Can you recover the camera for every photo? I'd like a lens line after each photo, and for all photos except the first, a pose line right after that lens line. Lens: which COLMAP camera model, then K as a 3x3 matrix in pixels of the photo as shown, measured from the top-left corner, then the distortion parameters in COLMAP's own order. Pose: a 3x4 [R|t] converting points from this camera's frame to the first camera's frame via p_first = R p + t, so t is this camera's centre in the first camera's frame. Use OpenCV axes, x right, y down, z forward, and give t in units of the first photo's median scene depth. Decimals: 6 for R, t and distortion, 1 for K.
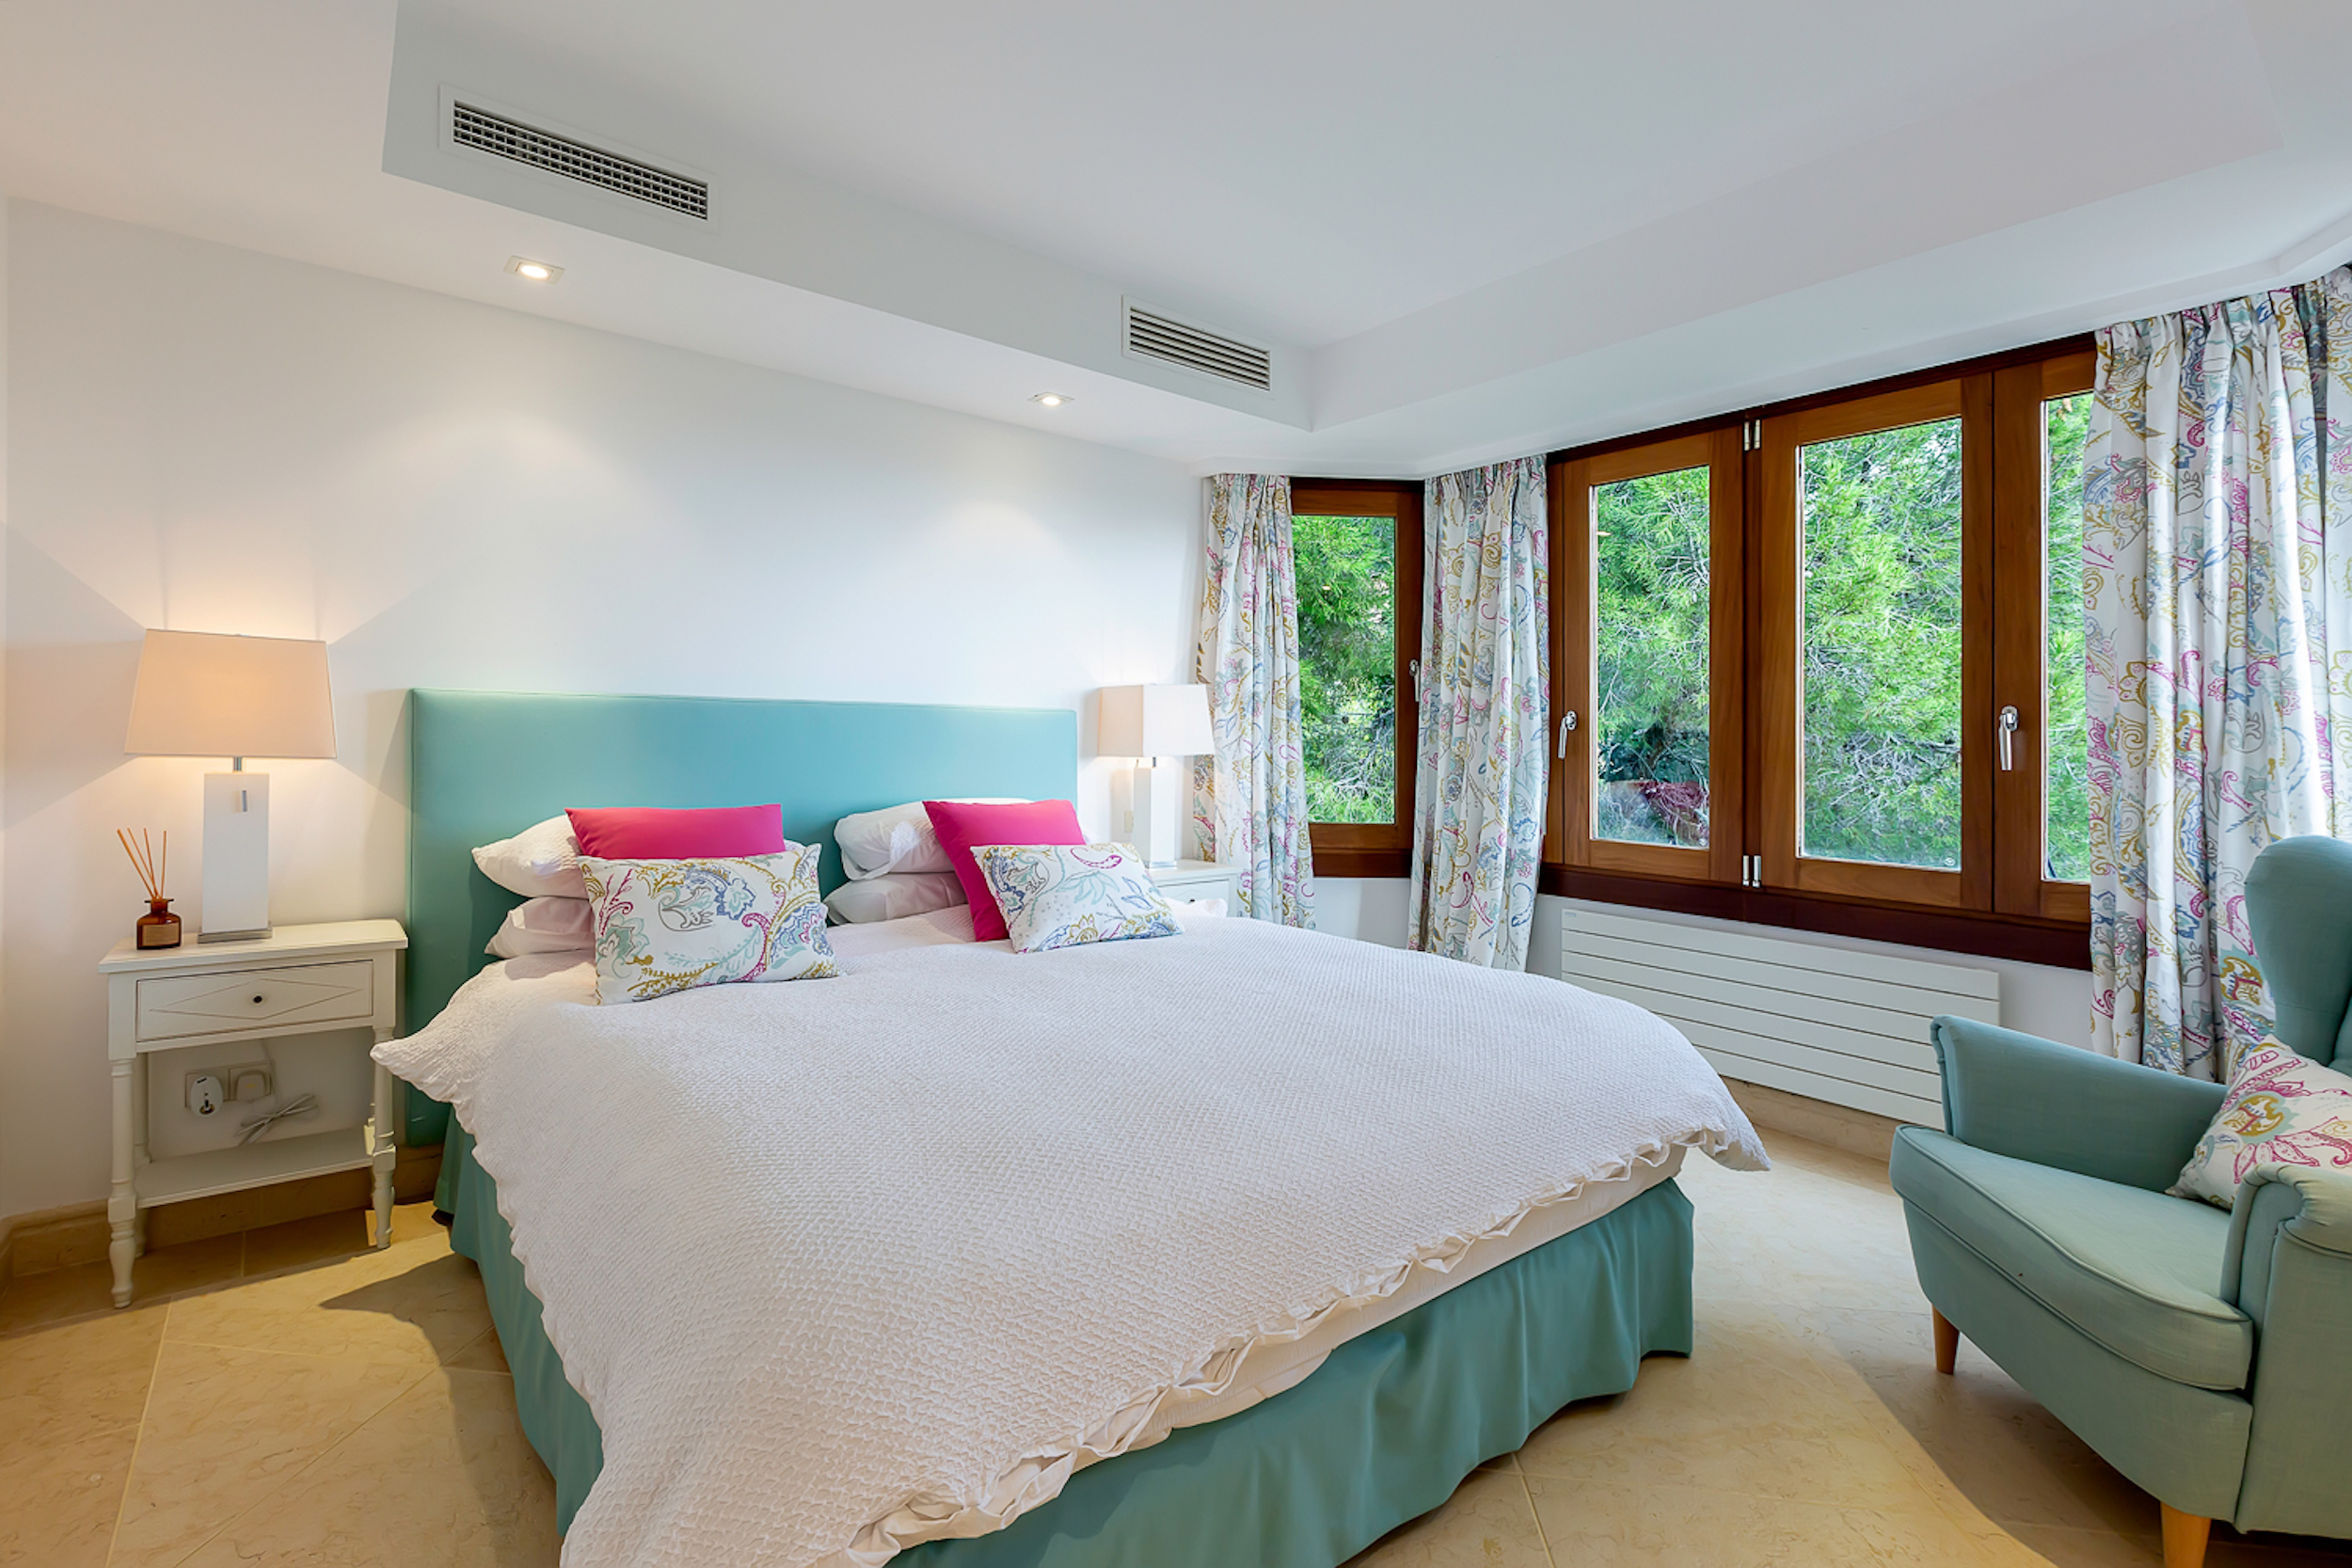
lens RADIAL K [[1074.9, 0, 1172.2], [0, 1074.9, 735.0], [0, 0, 1]] dist [0.000465, 0.000072]
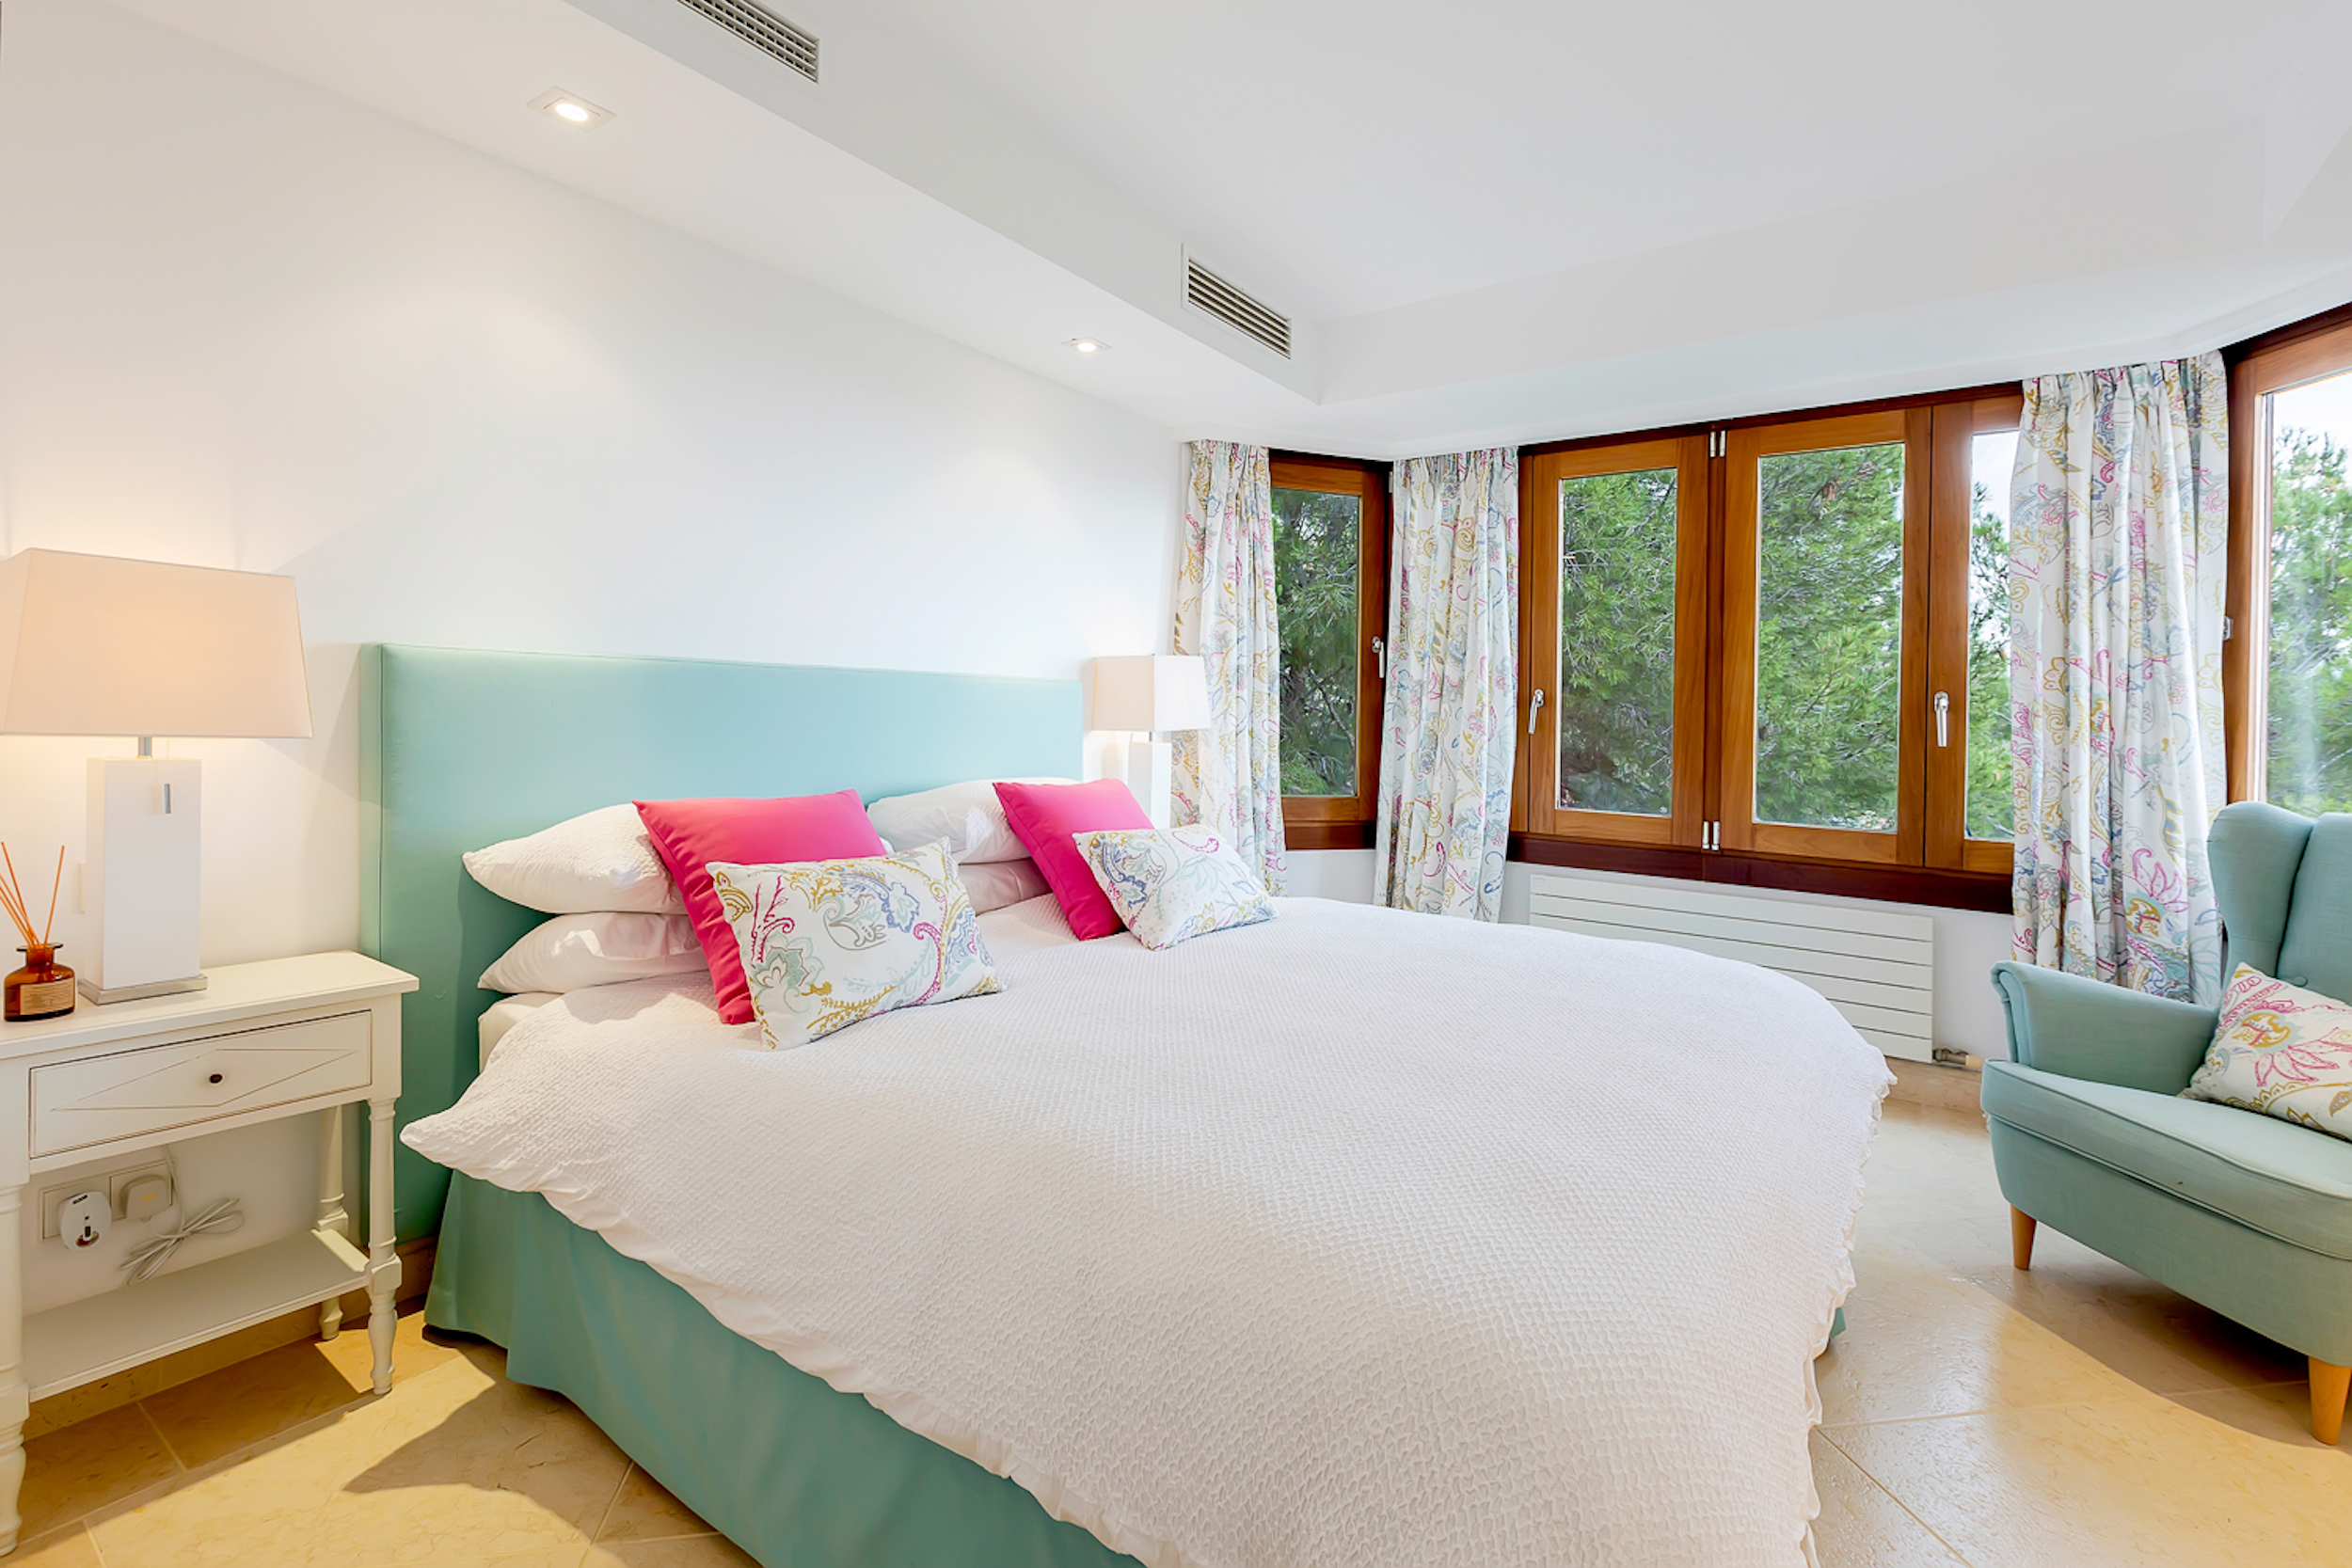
lens RADIAL K [[1053.2, 0, 1181.7], [0, 1053.2, 716.6], [0, 0, 1]] dist [-0.001227, 0.000504]
pose [[0.959773, 0.005946, 0.280714, -0.367848], [-0.009910, 0.999870, 0.012703, -0.006767], [-0.280602, -0.014974, 0.959707, 0.134138]]
